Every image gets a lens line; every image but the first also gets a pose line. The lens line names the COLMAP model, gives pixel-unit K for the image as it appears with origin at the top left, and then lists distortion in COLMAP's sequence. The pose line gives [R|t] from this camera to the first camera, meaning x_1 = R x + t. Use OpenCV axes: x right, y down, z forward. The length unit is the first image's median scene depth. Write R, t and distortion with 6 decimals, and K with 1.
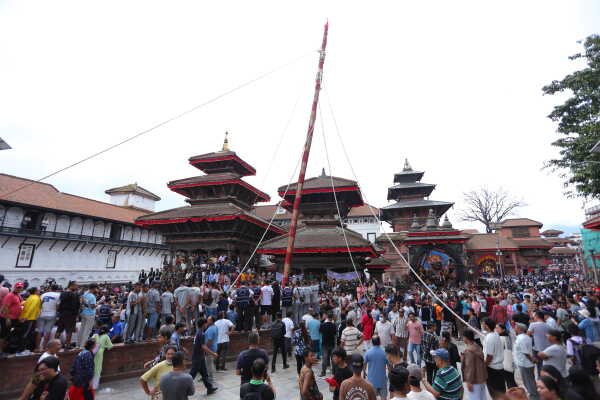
lens RADIAL K [[292.7, 0, 300.0], [0, 292.7, 200.0], [0, 0, 1]] dist [-0.059147, 0.020795]
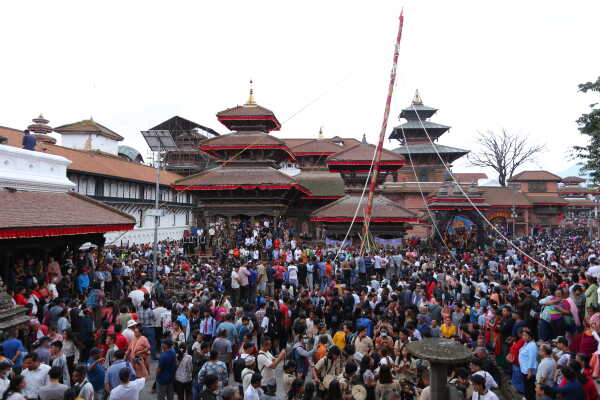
lens RADIAL K [[442.0, 0, 300.0], [0, 442.0, 200.0], [0, 0, 1]] dist [-0.001662, -0.001014]
pose [[0.985842, 0.012639, 0.167201, -0.239083], [-0.045753, 0.979593, 0.195717, -0.109069], [-0.161315, -0.200596, 0.966302, -0.286564]]
